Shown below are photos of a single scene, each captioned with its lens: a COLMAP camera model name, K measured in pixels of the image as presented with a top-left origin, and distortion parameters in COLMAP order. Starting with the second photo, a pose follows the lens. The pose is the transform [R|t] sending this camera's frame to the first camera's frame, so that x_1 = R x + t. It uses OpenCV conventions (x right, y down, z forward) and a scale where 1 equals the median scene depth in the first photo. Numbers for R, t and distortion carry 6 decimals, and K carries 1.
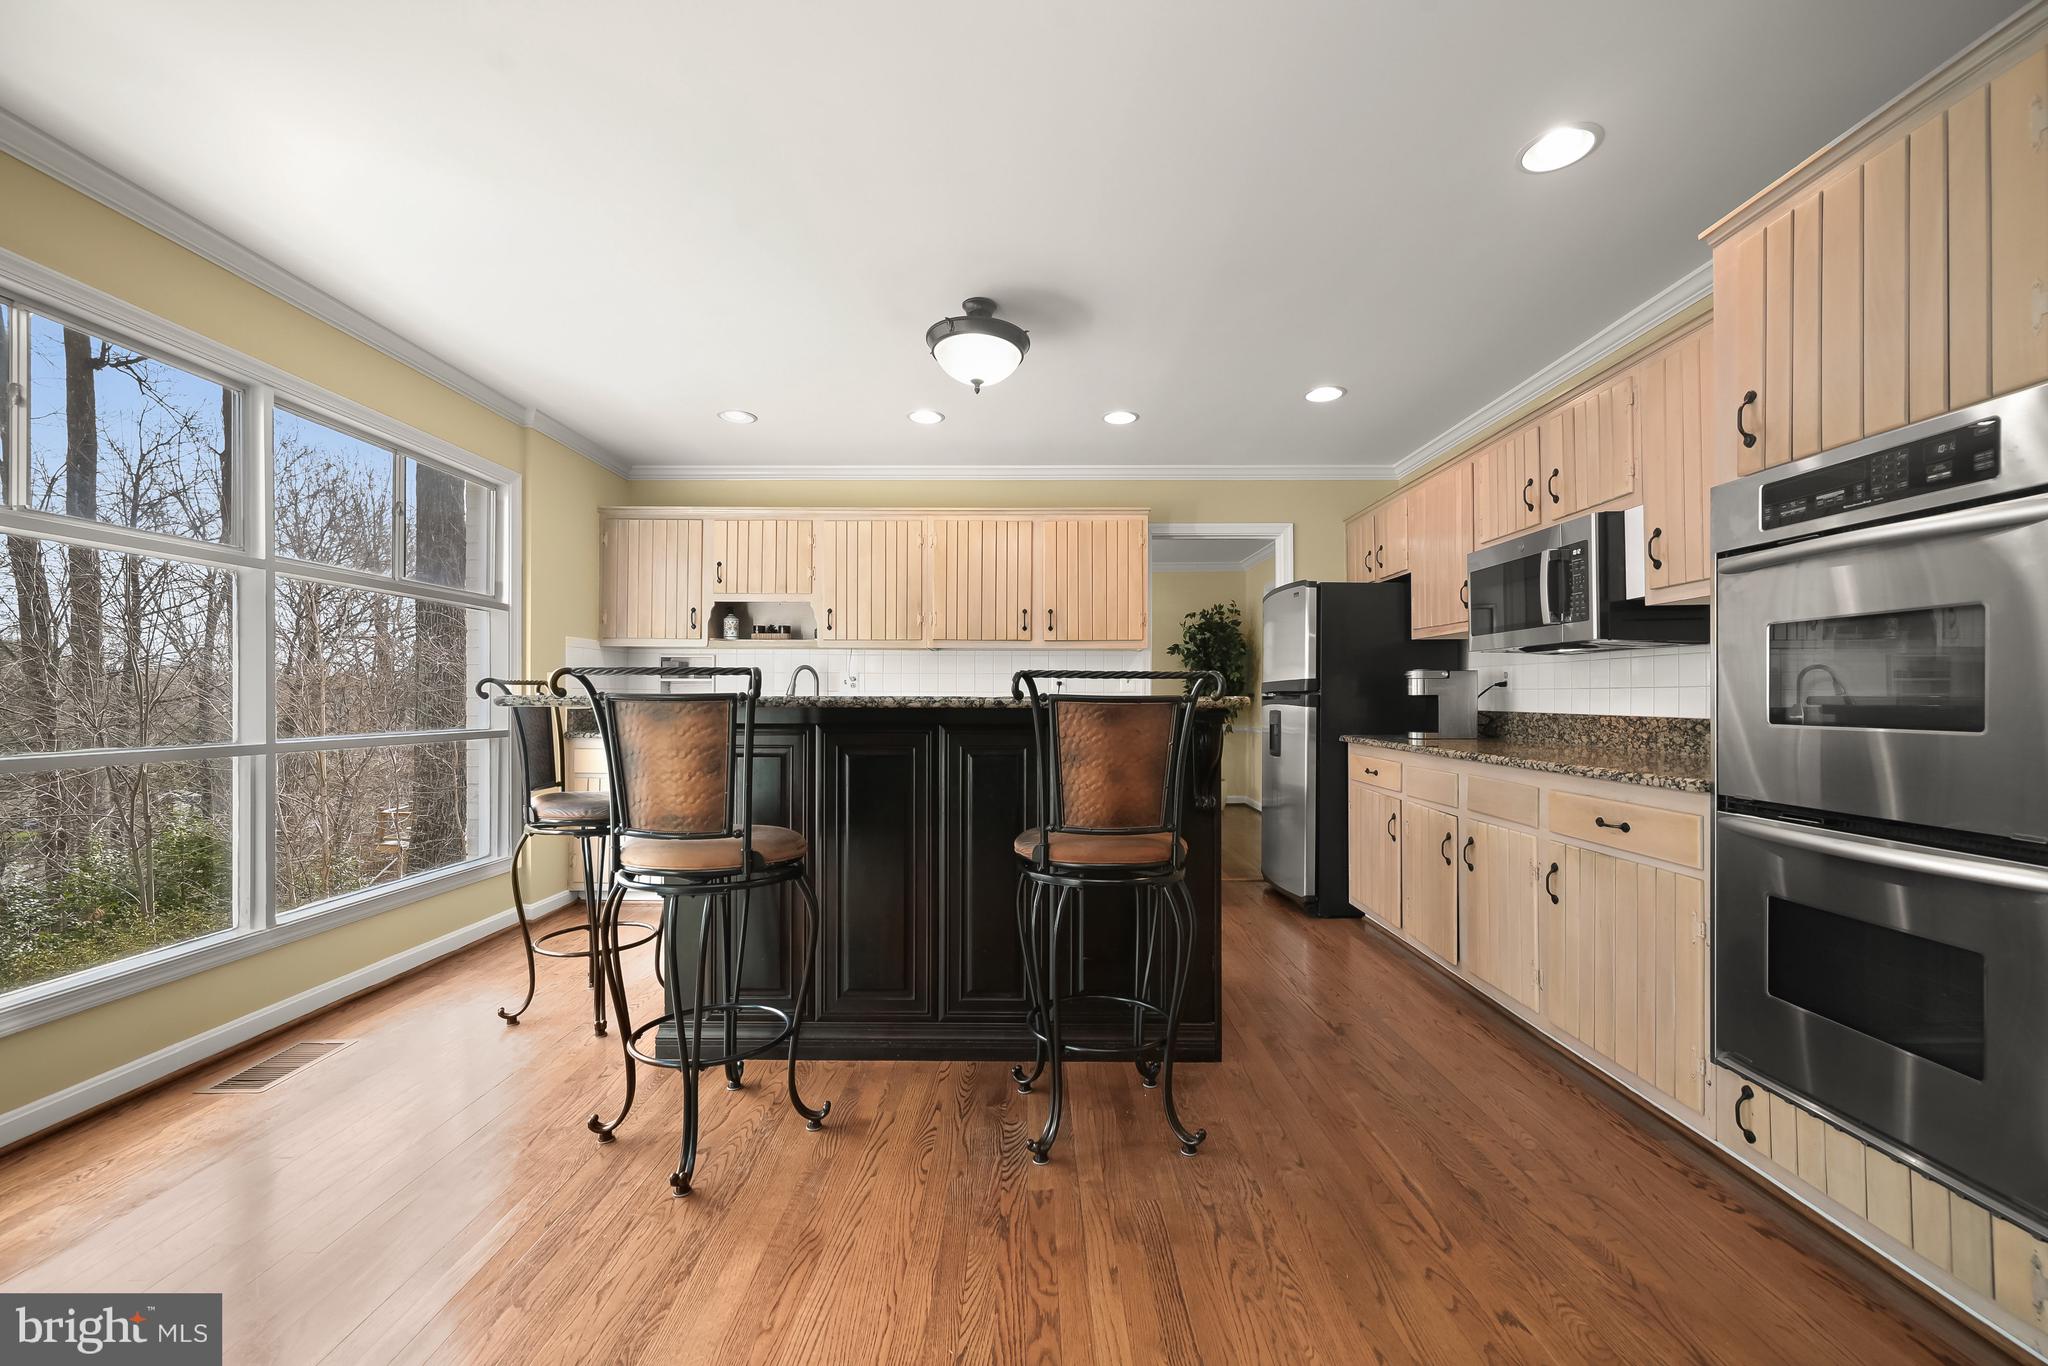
lens RADIAL K [[809.4, 0, 1021.6], [0, 809.4, 691.2], [0, 0, 1]] dist [-0.000146, 0.000674]
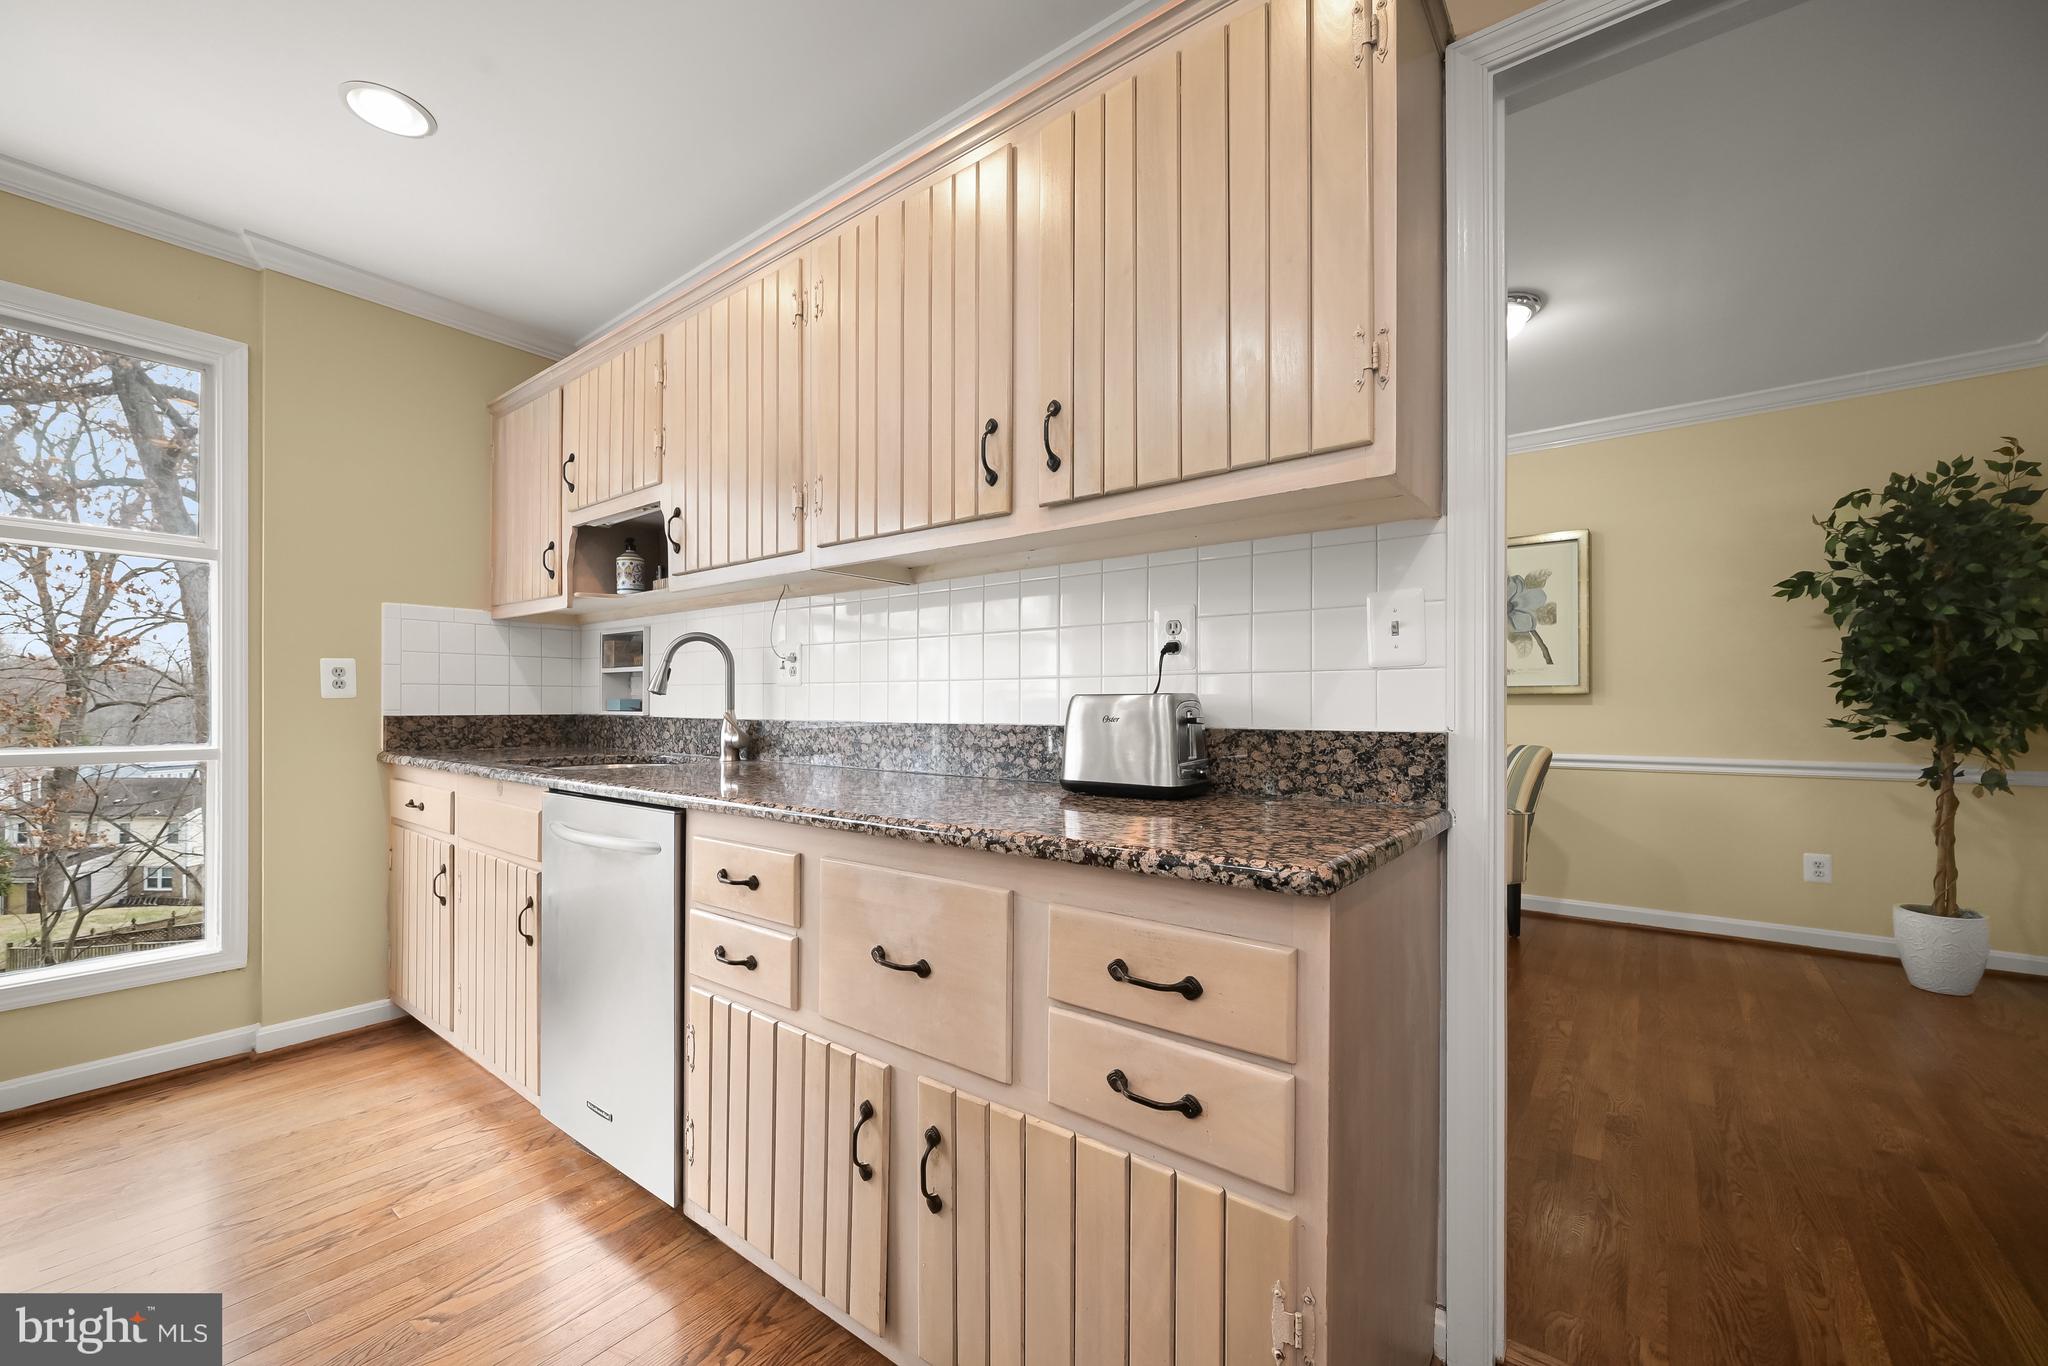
lens RADIAL K [[809.4, 0, 1027.3], [0, 809.4, 703.5], [0, 0, 1]] dist [-0.000146, 0.000674]
pose [[0.801802, -0.003539, -0.597579, 0.296541], [0.005855, 0.999981, 0.001935, 0.018587], [0.597561, -0.005050, 0.801808, 1.049948]]
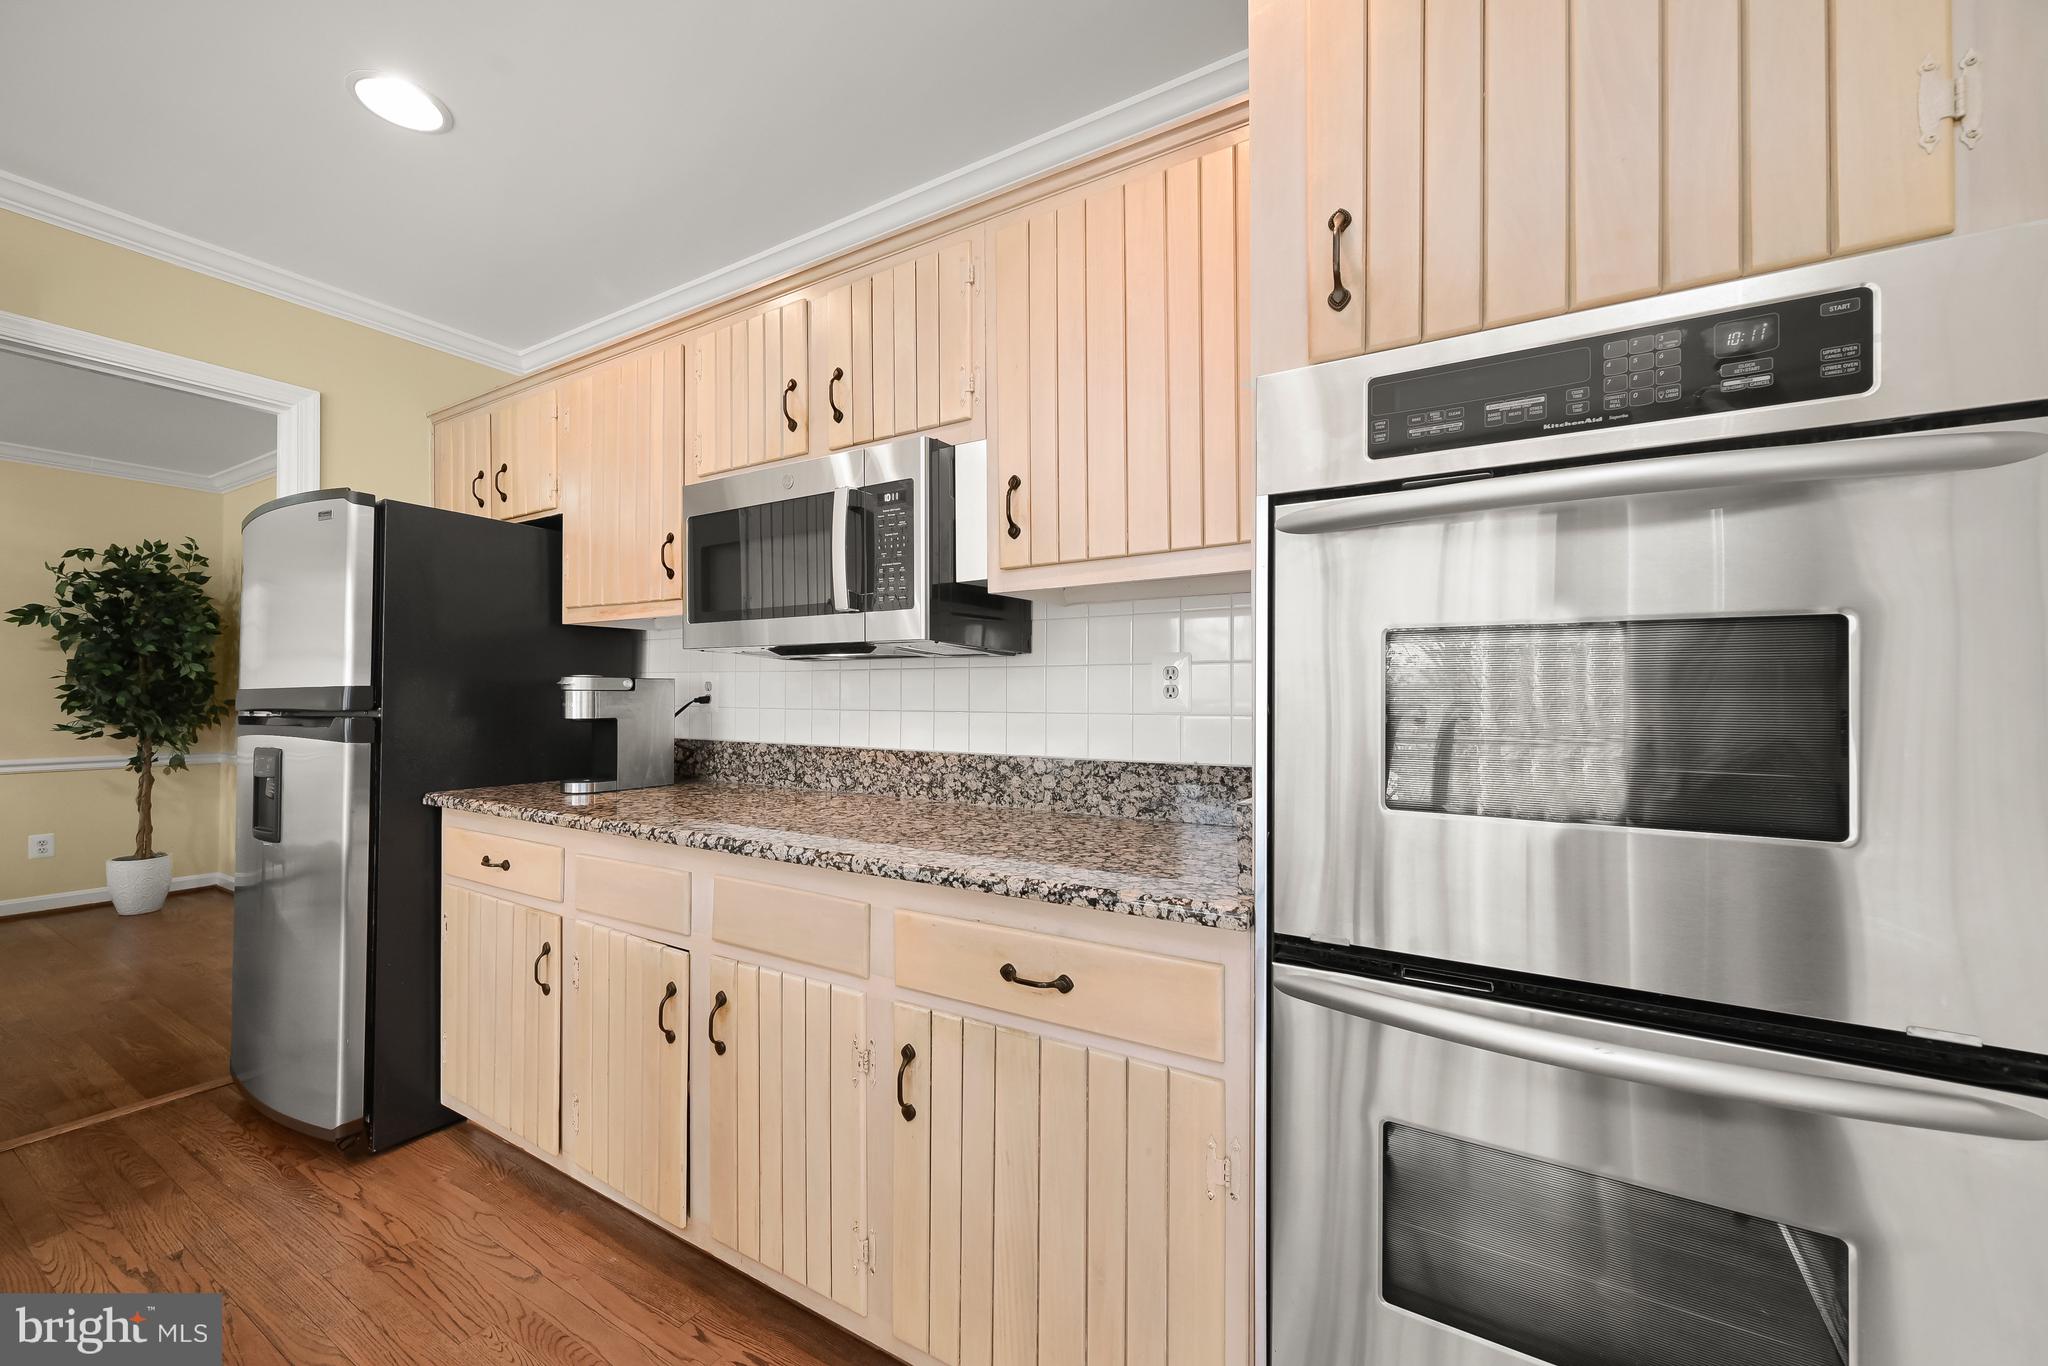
lens RADIAL K [[809.4, 0, 1028.4], [0, 809.4, 688.7], [0, 0, 1]] dist [-0.000146, 0.000674]
pose [[0.506072, 0.009165, 0.862443, 0.165591], [-0.009207, 0.999944, -0.005224, -0.018803], [-0.862442, -0.005297, 0.506128, 0.478244]]
